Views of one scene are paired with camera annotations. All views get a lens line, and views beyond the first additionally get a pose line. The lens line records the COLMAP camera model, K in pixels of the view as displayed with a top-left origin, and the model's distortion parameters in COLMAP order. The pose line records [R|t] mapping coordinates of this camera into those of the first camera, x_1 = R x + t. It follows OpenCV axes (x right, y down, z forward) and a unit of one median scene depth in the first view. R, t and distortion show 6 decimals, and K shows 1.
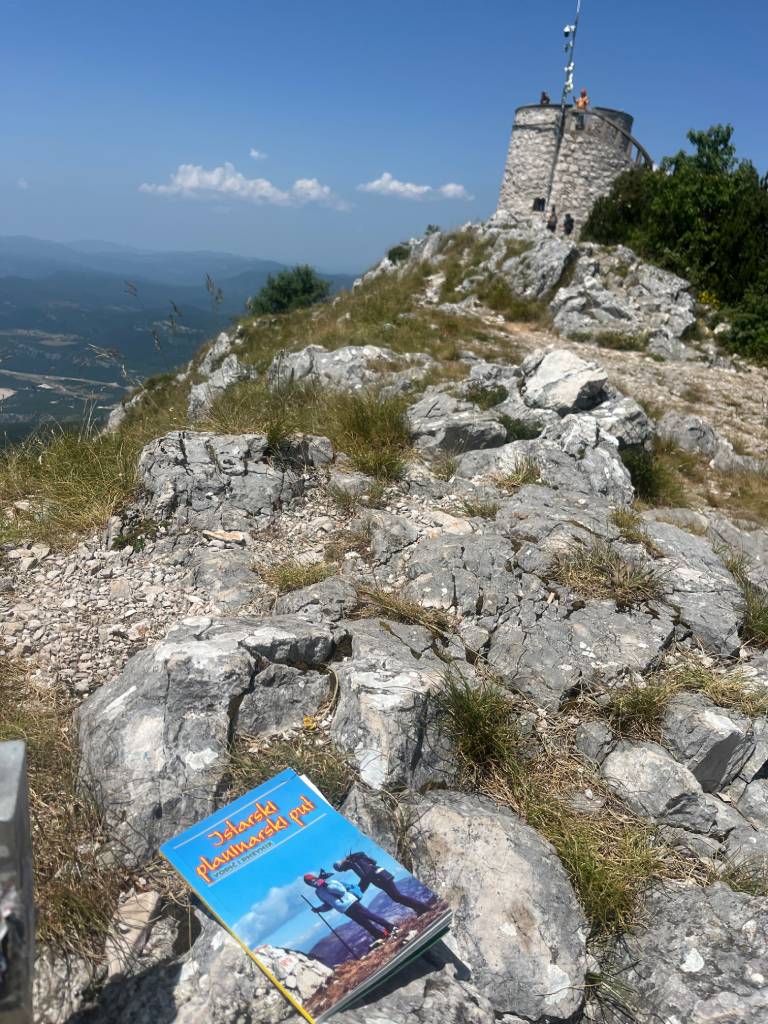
lens RADIAL K [[711.1, 0, 387.6], [0, 711.1, 513.7], [0, 0, 1]] dist [-0.003441, -0.004807]
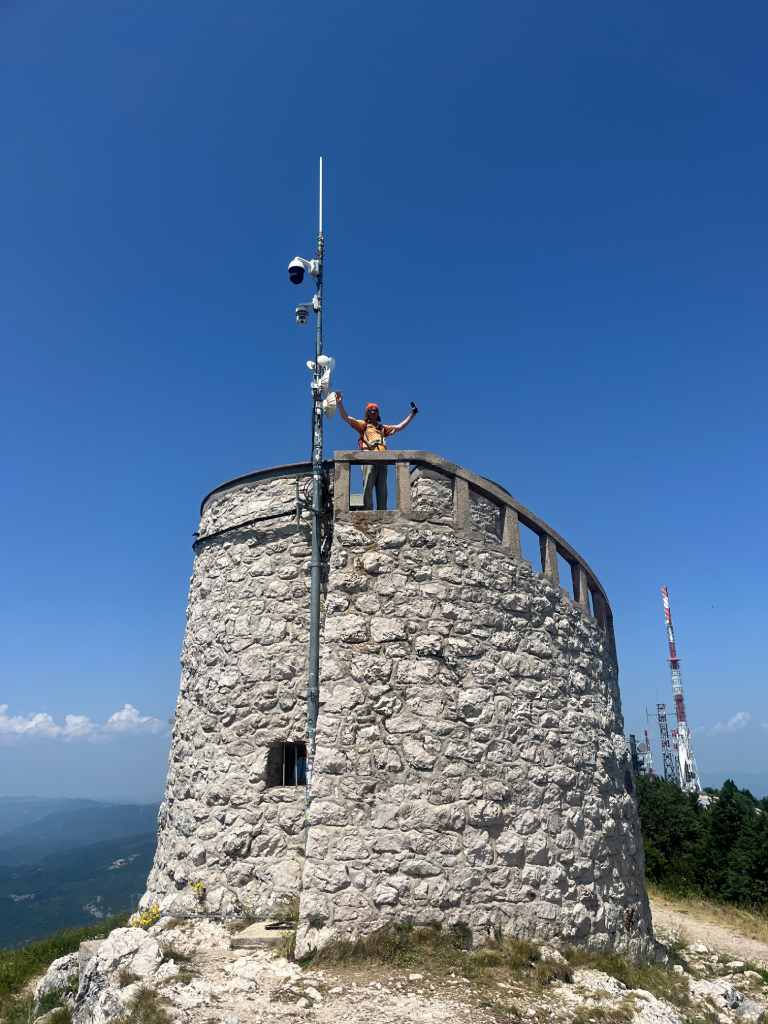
lens RADIAL K [[711.1, 0, 387.4], [0, 711.1, 510.3], [0, 0, 1]] dist [-0.003441, -0.004807]
pose [[0.965992, -0.023575, 0.257496, 0.192528], [0.183095, 0.765536, -0.616791, -0.351333], [-0.182581, 0.642962, 0.743818, 0.764470]]
